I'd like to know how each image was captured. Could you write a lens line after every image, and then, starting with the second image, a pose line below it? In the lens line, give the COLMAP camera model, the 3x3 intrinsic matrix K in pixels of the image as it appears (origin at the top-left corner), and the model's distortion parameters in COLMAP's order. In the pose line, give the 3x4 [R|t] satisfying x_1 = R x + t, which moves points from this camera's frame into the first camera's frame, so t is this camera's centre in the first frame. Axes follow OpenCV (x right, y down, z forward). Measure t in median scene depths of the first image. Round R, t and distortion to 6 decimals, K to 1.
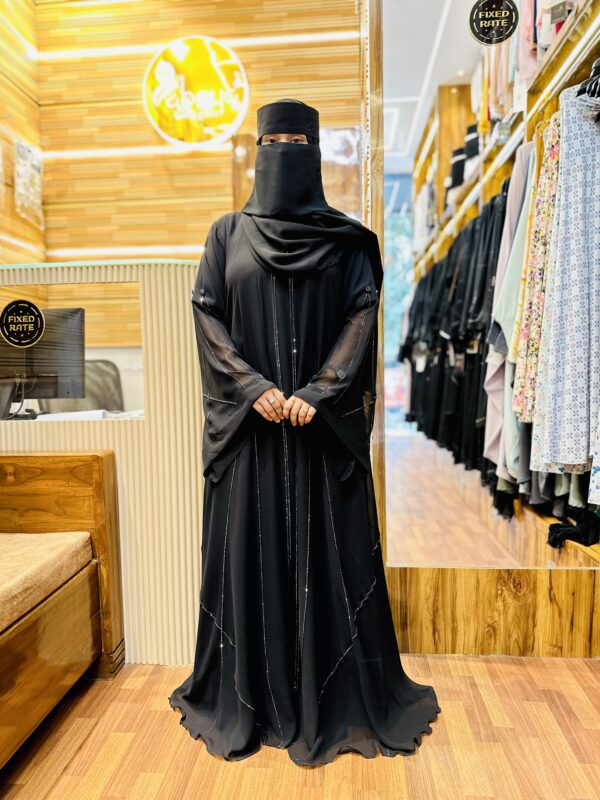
lens RADIAL K [[568.0, 0, 294.3], [0, 568.0, 407.3], [0, 0, 1]] dist [0.017863, -0.031002]
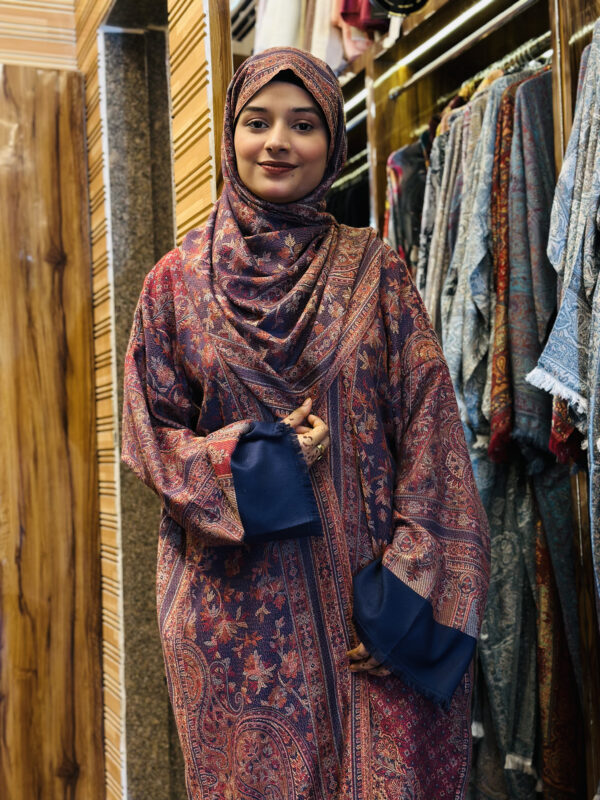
lens RADIAL K [[1126.7, 0, 297.0], [0, 1126.7, 402.9], [0, 0, 1]] dist [0.106388, 0.000000]
pose [[0.890945, 0.003621, 0.454096, -0.284412], [0.054115, 0.991996, -0.114085, -0.083025], [-0.450875, 0.126217, 0.883618, 0.014659]]
